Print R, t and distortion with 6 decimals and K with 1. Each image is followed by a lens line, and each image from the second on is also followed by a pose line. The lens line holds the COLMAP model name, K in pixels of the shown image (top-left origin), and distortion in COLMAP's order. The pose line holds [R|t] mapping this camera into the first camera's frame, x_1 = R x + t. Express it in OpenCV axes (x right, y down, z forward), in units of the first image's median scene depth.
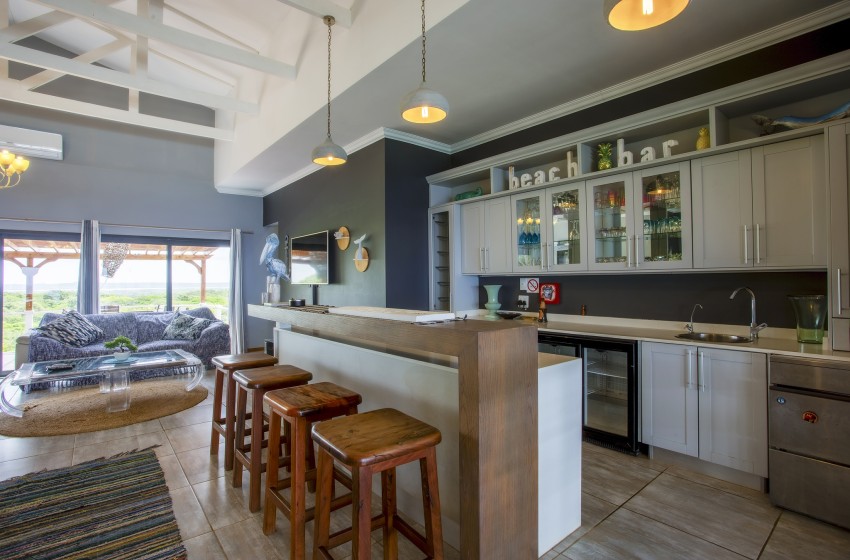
lens RADIAL K [[403.5, 0, 414.3], [0, 403.5, 278.4], [0, 0, 1]] dist [-0.034178, 0.005733]
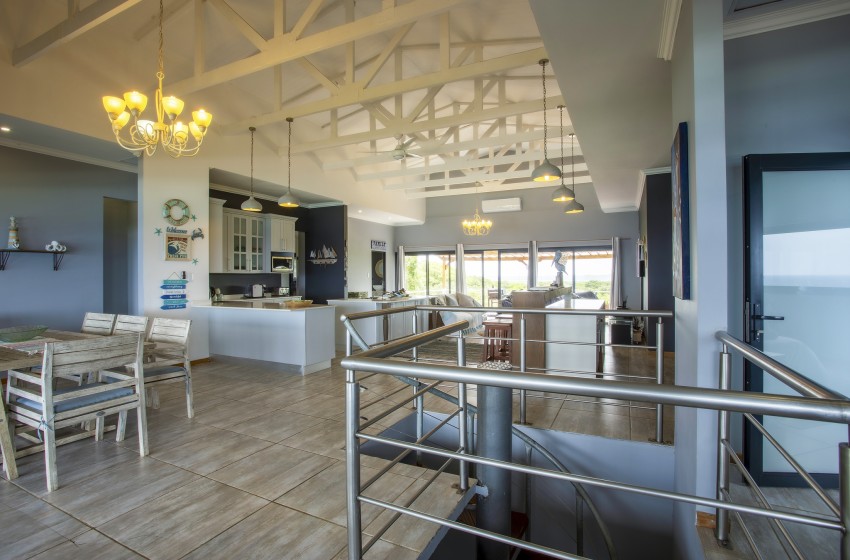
lens RADIAL K [[403.5, 0, 413.4], [0, 403.5, 270.9], [0, 0, 1]] dist [-0.034178, 0.005733]
pose [[0.403871, -0.004257, -0.914806, 0.911829], [0.006288, 0.999978, -0.001877, -0.008897], [0.914794, -0.004994, 0.403889, -0.350998]]
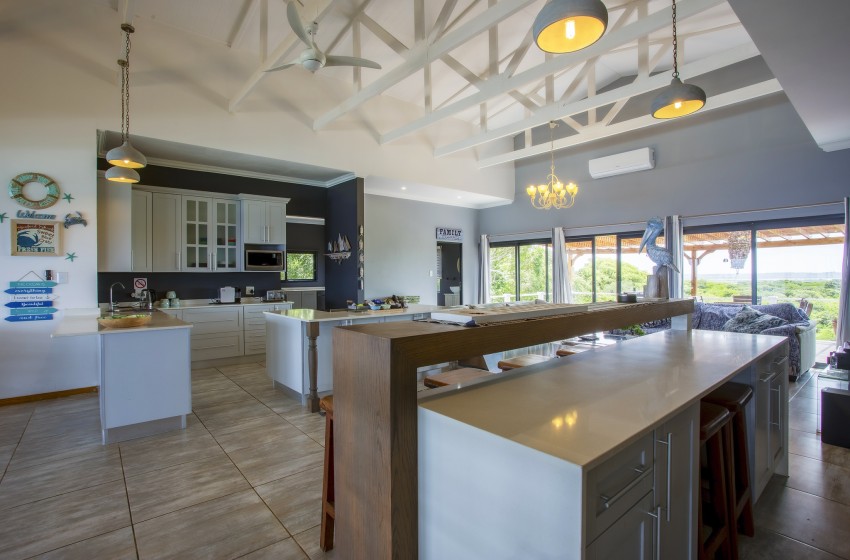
lens RADIAL K [[403.5, 0, 423.1], [0, 403.5, 279.0], [0, 0, 1]] dist [-0.034178, 0.005733]
pose [[0.022524, 0.019104, -0.999564, 0.379658], [0.011619, 0.999745, 0.019369, -0.001092], [0.999679, -0.012050, 0.022296, 0.390169]]
